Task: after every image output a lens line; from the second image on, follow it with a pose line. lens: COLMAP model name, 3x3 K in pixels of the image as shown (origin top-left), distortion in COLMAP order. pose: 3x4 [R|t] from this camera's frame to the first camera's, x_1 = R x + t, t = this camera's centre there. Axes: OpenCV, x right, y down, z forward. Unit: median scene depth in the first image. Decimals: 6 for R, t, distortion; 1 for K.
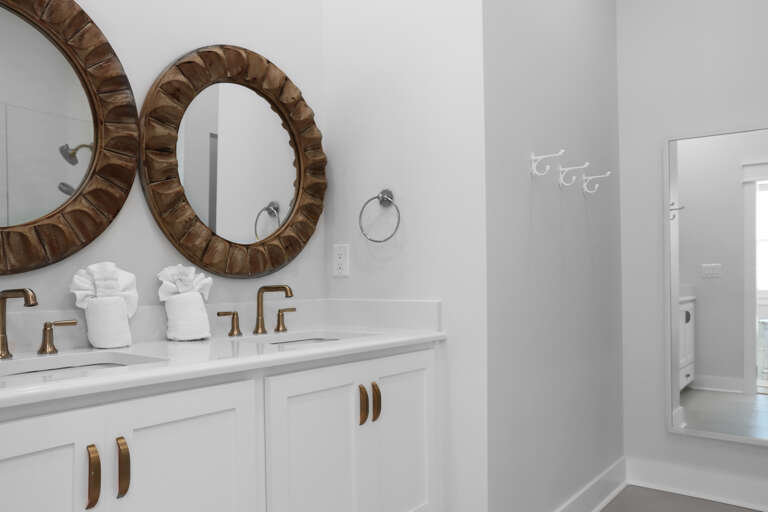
lens RADIAL K [[615.0, 0, 385.9], [0, 615.0, 263.0], [0, 0, 1]] dist [-0.003413, 0.006493]
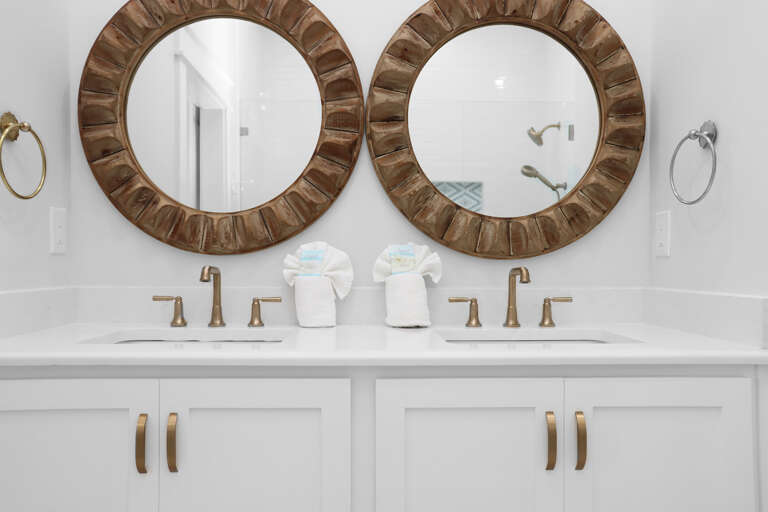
lens RADIAL K [[615.0, 0, 385.9], [0, 615.0, 263.0], [0, 0, 1]] dist [-0.003413, 0.006493]
pose [[0.636828, 0.013032, -0.770896, 0.345173], [0.014206, 0.999489, 0.028631, 0.005784], [0.770875, -0.029184, 0.636317, 0.391637]]
